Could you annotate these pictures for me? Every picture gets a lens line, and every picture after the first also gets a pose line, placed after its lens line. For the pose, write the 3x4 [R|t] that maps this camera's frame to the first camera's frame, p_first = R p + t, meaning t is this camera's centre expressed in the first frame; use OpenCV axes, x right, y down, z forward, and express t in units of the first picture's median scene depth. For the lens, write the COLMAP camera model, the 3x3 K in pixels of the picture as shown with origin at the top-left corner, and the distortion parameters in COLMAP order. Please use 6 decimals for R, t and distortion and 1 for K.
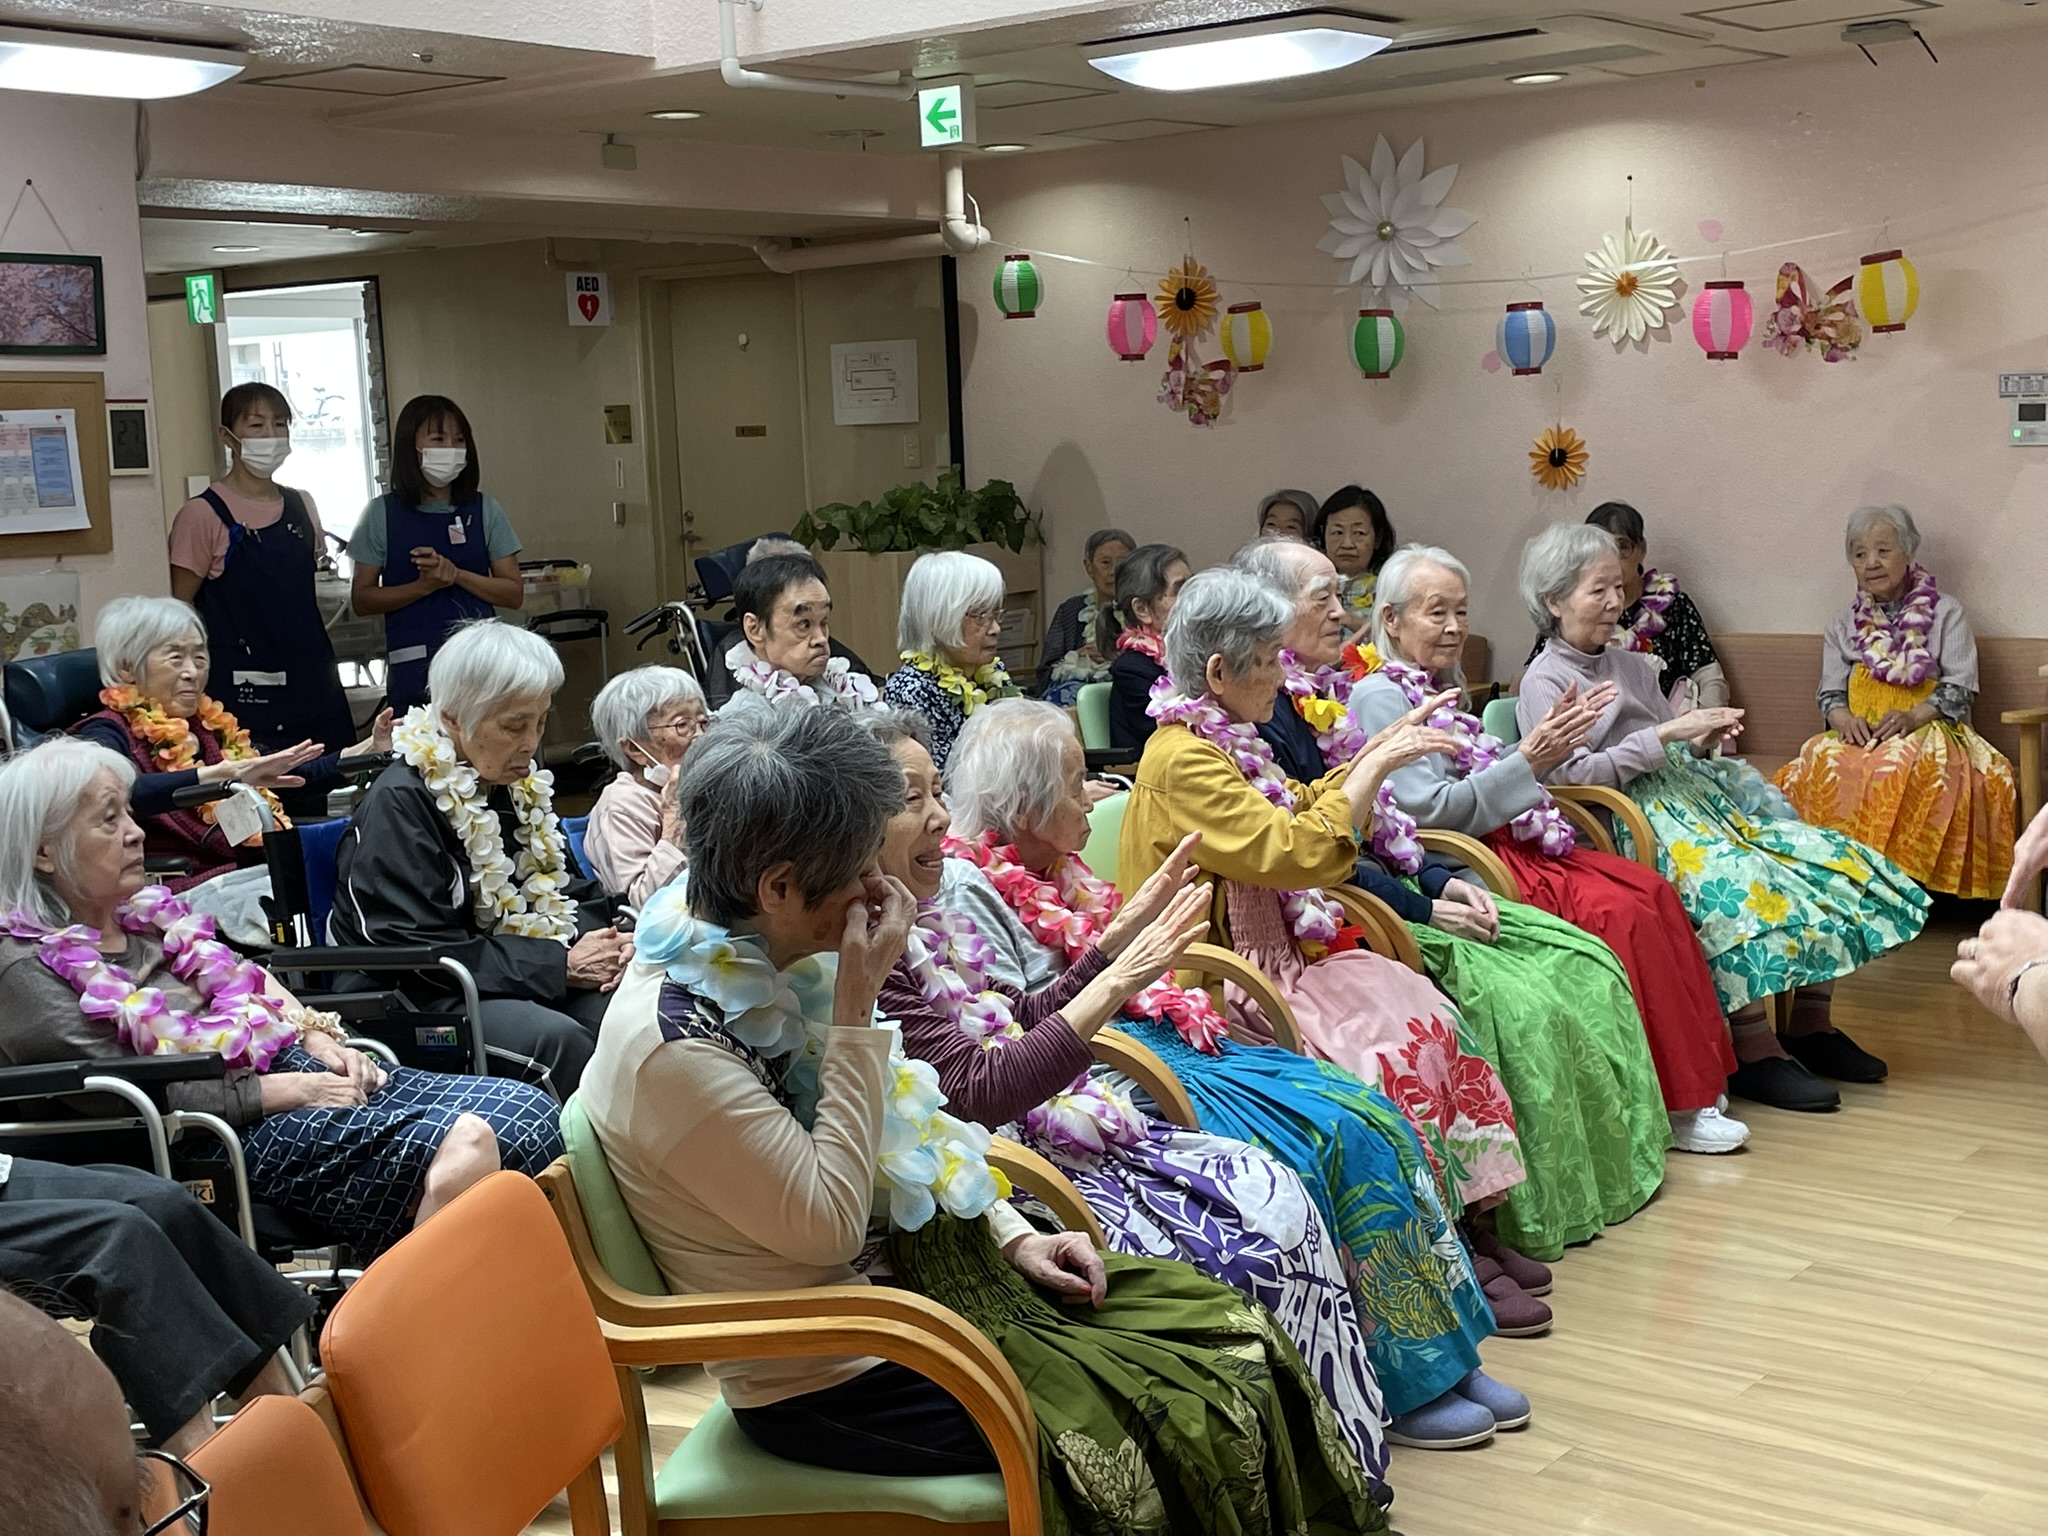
lens RADIAL K [[2681.8, 0, 1028.6], [0, 2681.8, 835.9], [0, 0, 1]] dist [0.114170, 0.000000]
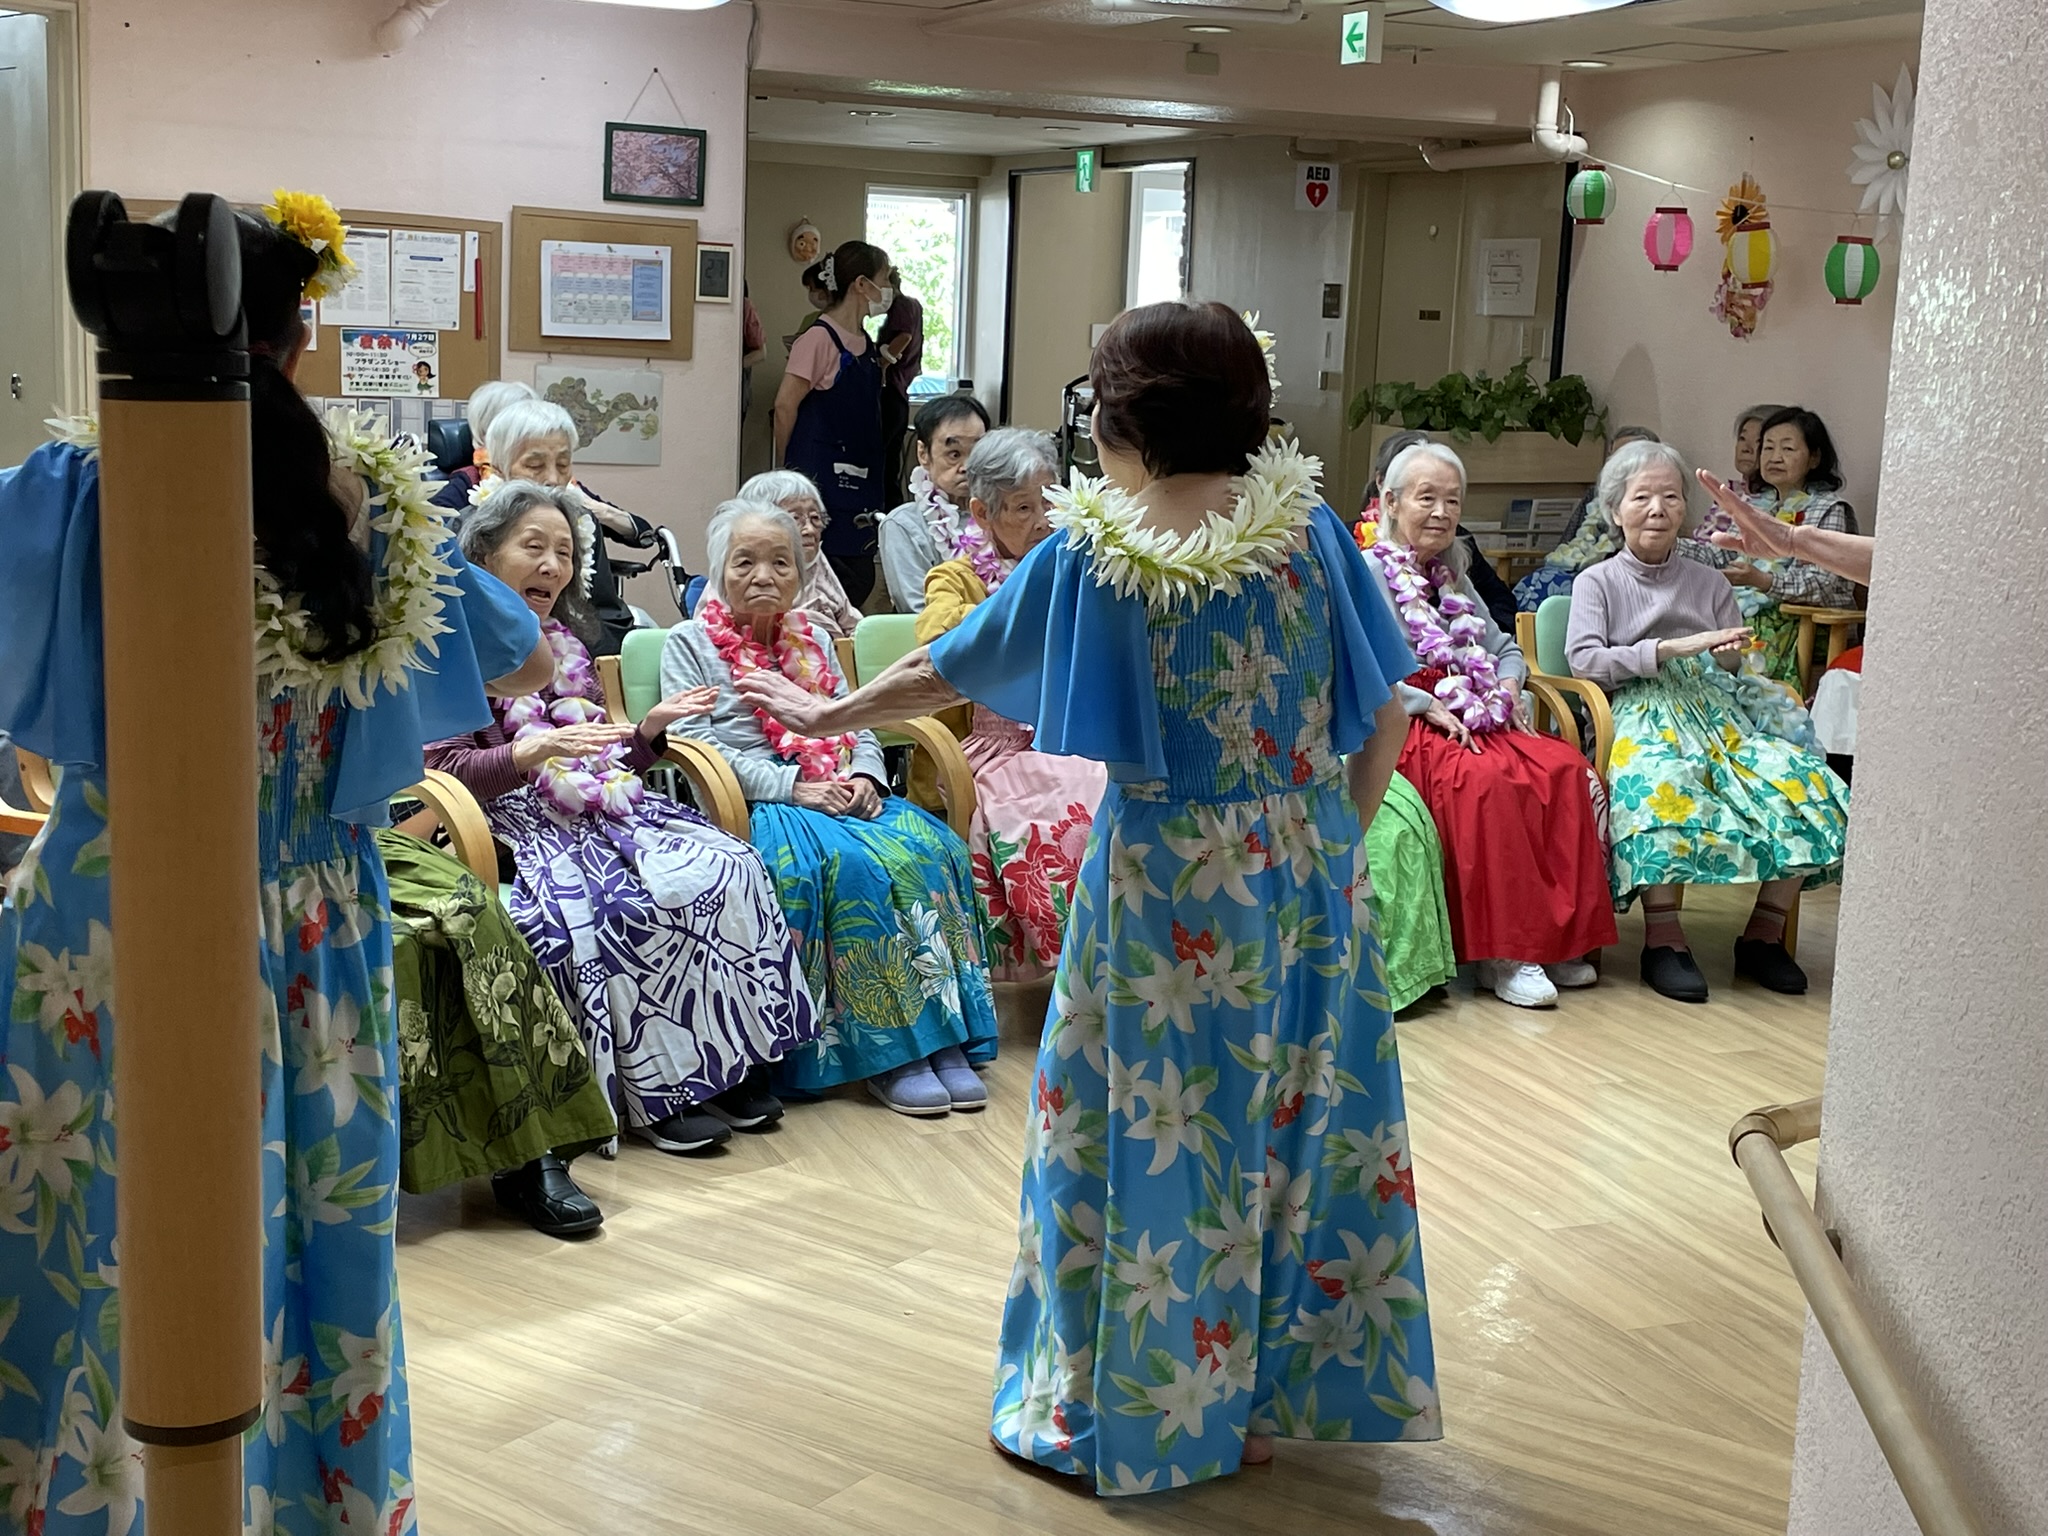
lens RADIAL K [[2631.5, 0, 1023.8], [0, 2631.5, 772.3], [0, 0, 1]] dist [0.108367, 0.000000]
pose [[0.880251, 0.160399, -0.446576, 0.405910], [-0.149901, 0.986938, 0.059011, -0.008721], [0.450208, 0.014998, 0.892798, -0.050246]]
